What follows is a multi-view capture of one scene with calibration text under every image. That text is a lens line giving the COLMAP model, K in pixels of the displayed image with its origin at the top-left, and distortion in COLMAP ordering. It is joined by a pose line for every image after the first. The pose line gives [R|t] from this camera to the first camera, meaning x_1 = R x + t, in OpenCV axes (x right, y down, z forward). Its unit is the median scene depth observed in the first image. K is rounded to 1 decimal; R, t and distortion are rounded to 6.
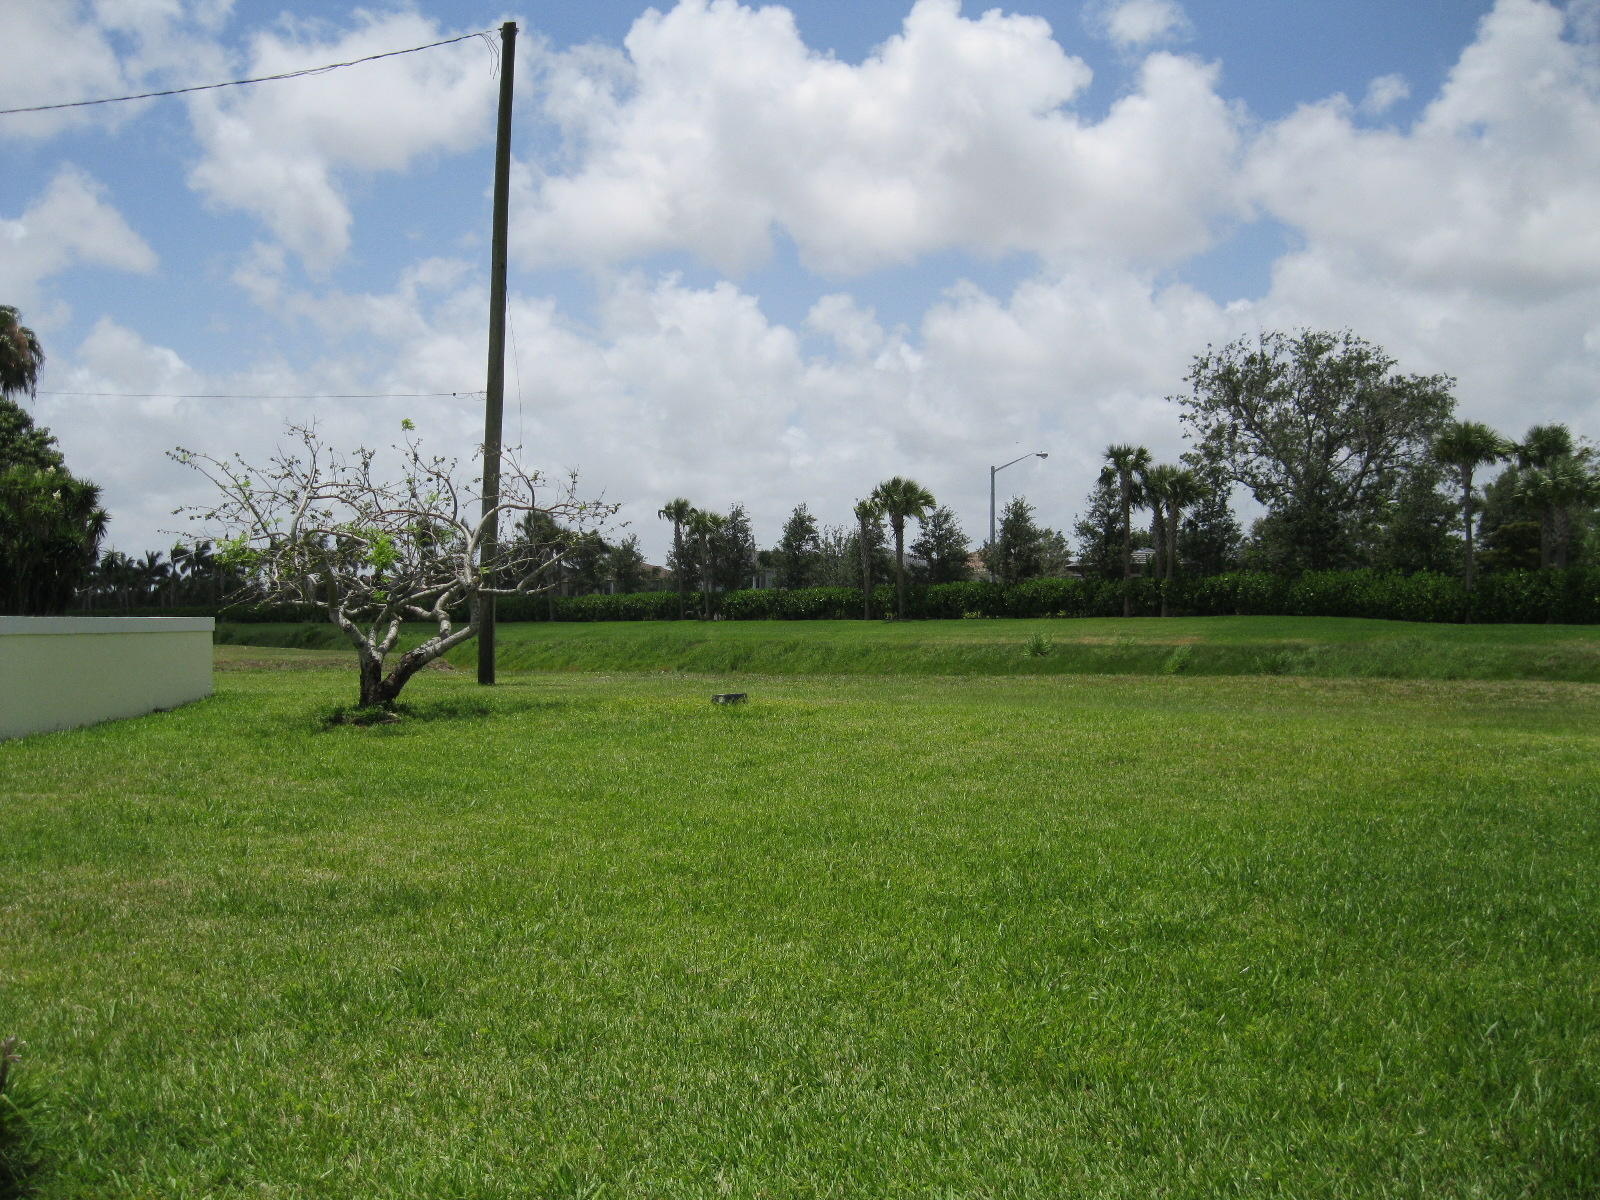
lens RADIAL K [[1621.1, 0, 800.0], [0, 1621.1, 600.0], [0, 0, 1]] dist [-0.117680, 0.019698]
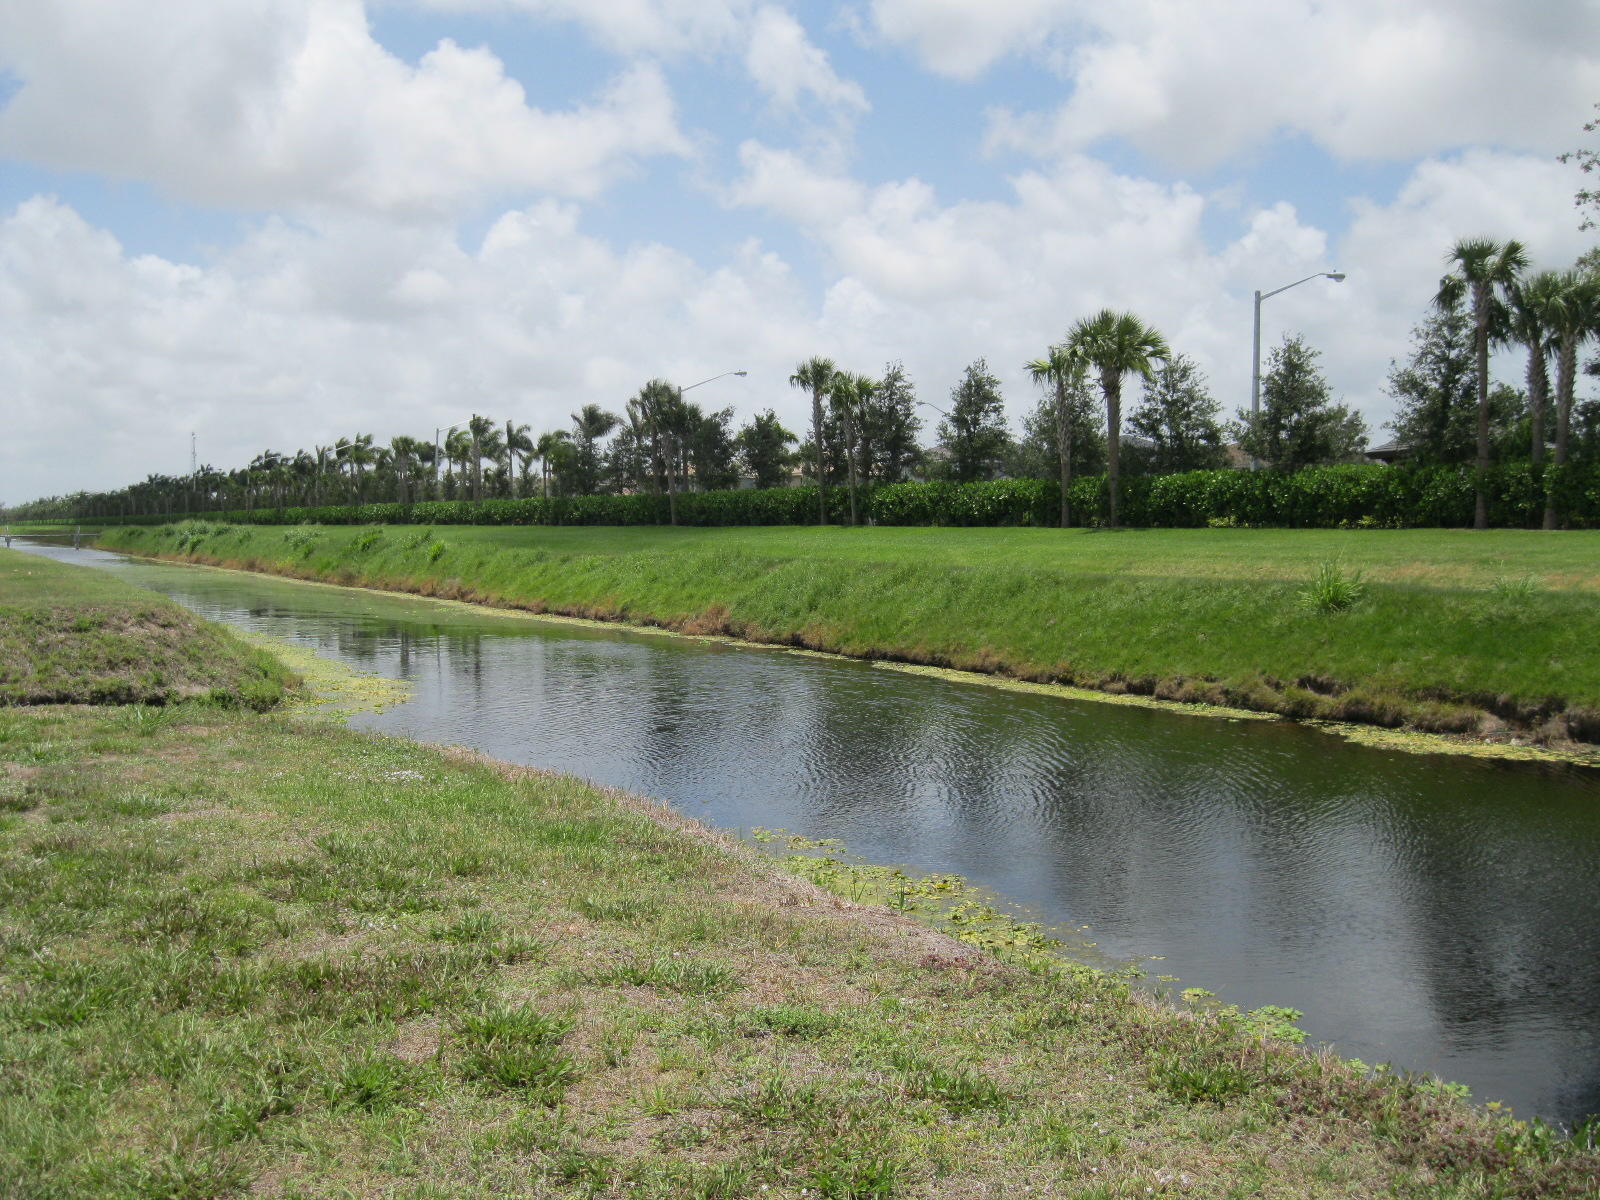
lens RADIAL K [[1597.9, 0, 800.0], [0, 1597.9, 600.0], [0, 0, 1]] dist [-0.082896, 0.018999]
pose [[0.985876, 0.013032, -0.166970, 0.045110], [-0.002470, 0.997991, 0.063312, 0.000628], [0.167460, -0.062005, 0.983927, 0.331478]]
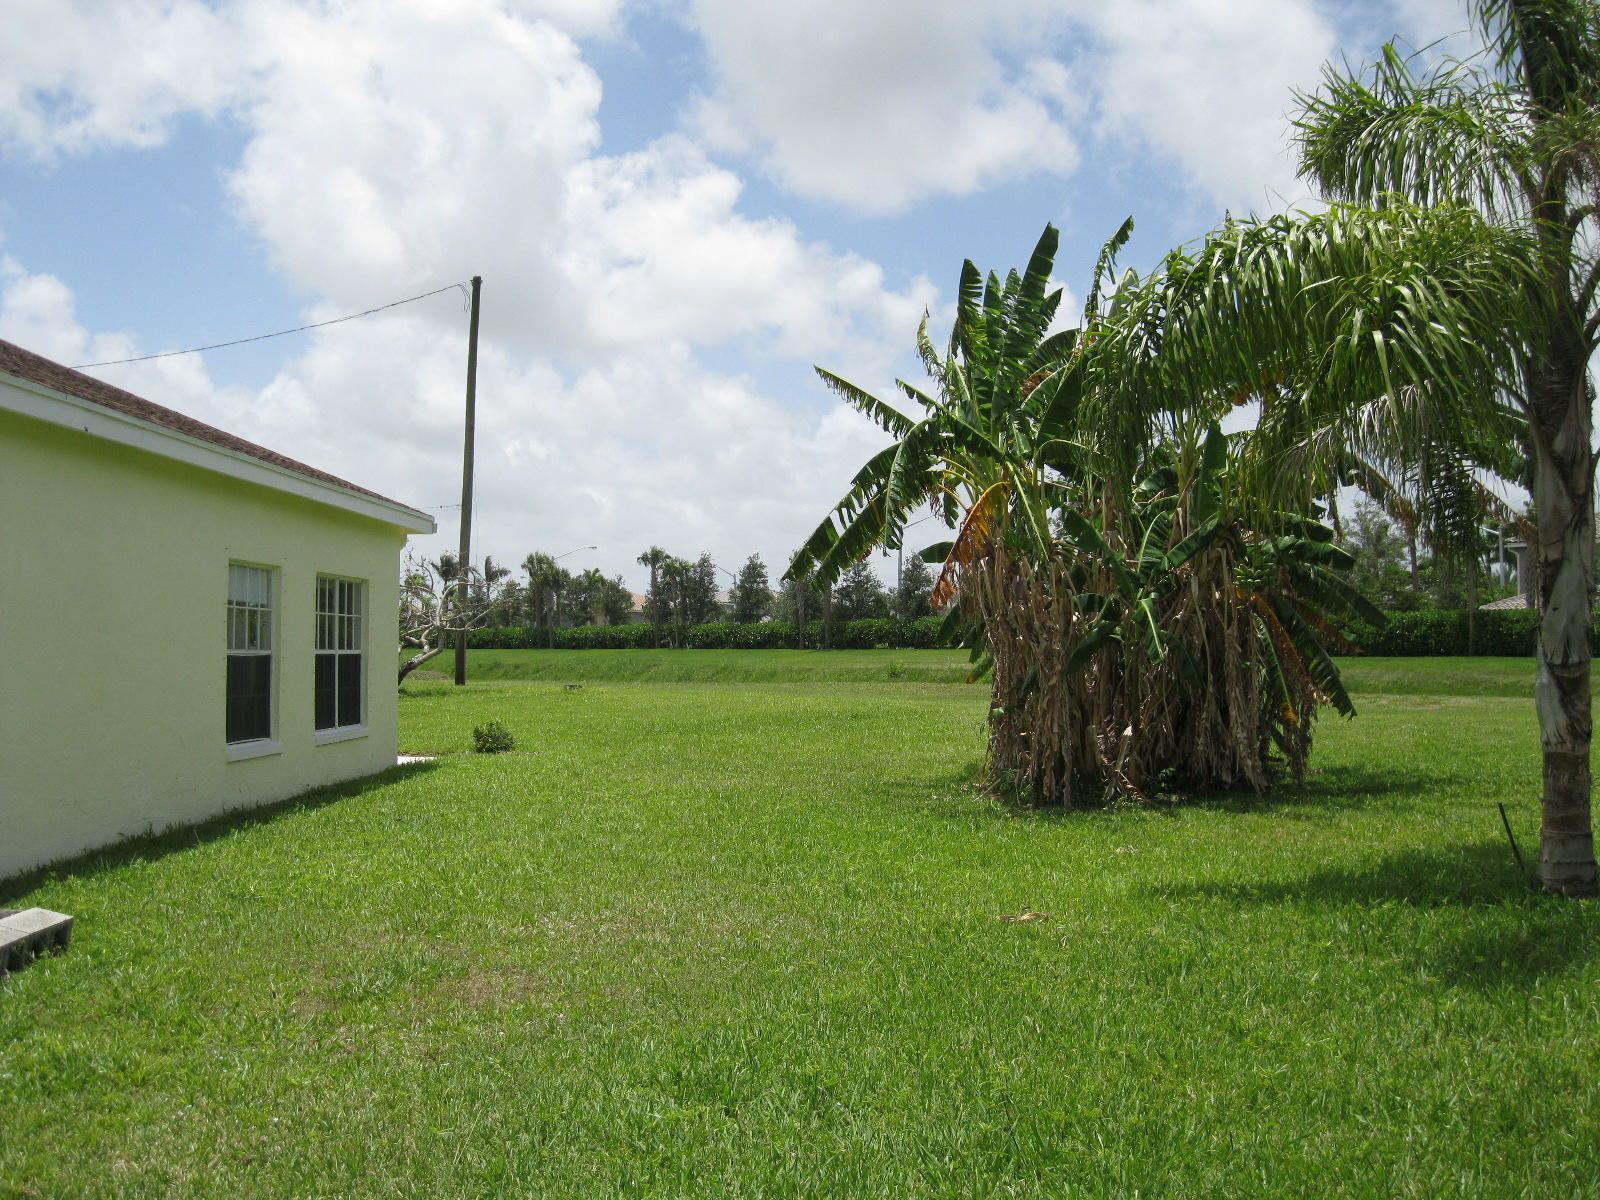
lens RADIAL K [[1621.1, 0, 800.0], [0, 1621.1, 600.0], [0, 0, 1]] dist [-0.117680, 0.019698]
pose [[0.999773, 0.008753, -0.019421, 0.065179], [-0.009115, 0.999785, -0.018624, -0.002288], [0.019254, 0.018797, 0.999638, -0.224465]]
